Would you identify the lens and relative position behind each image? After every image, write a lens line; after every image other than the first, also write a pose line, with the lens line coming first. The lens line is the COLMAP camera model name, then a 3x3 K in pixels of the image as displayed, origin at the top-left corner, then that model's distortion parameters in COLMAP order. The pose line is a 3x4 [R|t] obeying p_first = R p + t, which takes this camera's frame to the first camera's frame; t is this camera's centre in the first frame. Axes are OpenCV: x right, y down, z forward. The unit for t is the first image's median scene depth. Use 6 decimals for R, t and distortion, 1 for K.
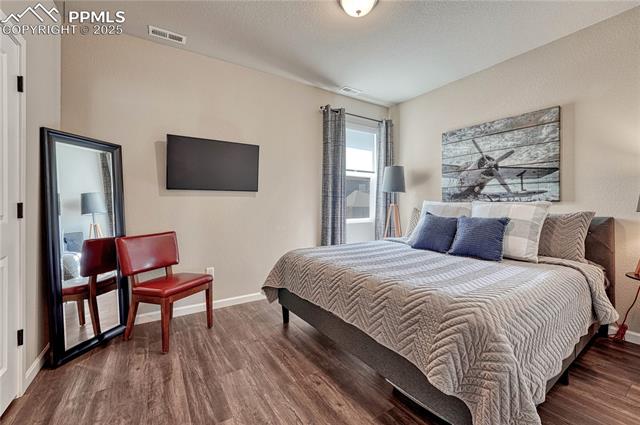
lens RADIAL K [[267.3, 0, 320.6], [0, 267.3, 213.6], [0, 0, 1]] dist [-0.010955, 0.001643]
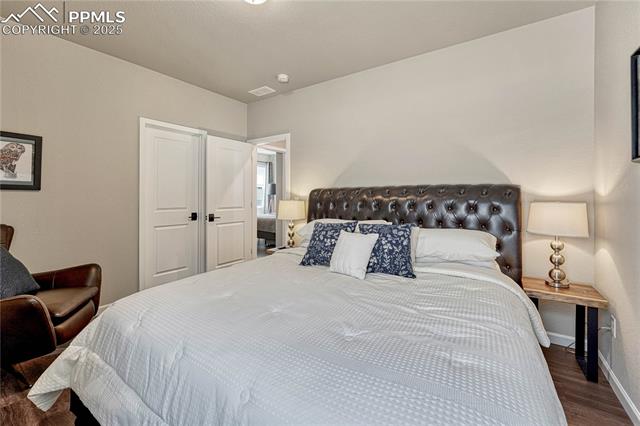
lens RADIAL K [[267.3, 0, 320.1], [0, 267.3, 206.7], [0, 0, 1]] dist [-0.010955, 0.001643]
pose [[0.914358, 0.000807, 0.404906, -0.274648], [0.001730, 0.999981, -0.005901, 0.041258], [-0.404903, 0.006096, 0.914339, -1.238620]]
